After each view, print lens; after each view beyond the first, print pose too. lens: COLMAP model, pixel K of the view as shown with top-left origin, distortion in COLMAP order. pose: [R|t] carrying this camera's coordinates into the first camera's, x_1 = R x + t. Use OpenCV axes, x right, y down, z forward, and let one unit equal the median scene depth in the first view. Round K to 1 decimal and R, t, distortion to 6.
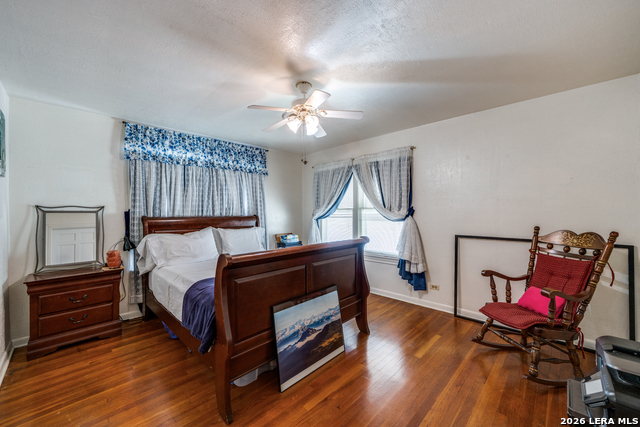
lens RADIAL K [[233.9, 0, 321.6], [0, 233.9, 211.8], [0, 0, 1]] dist [0.002435, 0.000048]
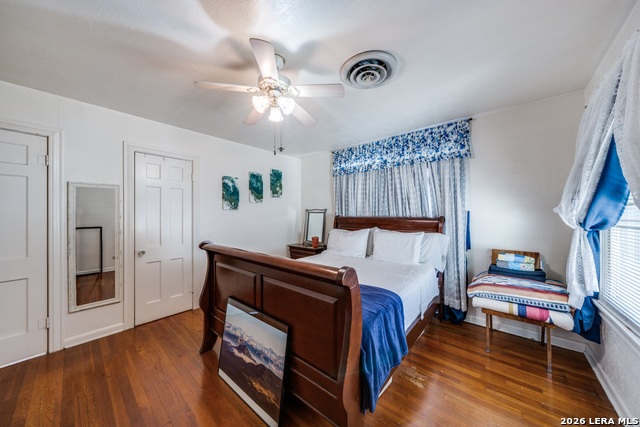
lens RADIAL K [[215.8, 0, 321.2], [0, 215.8, 212.0], [0, 0, 1]] dist [0.001671, 0.000197]
pose [[0.094236, -0.004248, -0.995541, 0.430385], [0.000067, 0.999991, -0.004260, 0.002078], [0.995550, 0.000334, 0.094236, 0.671923]]
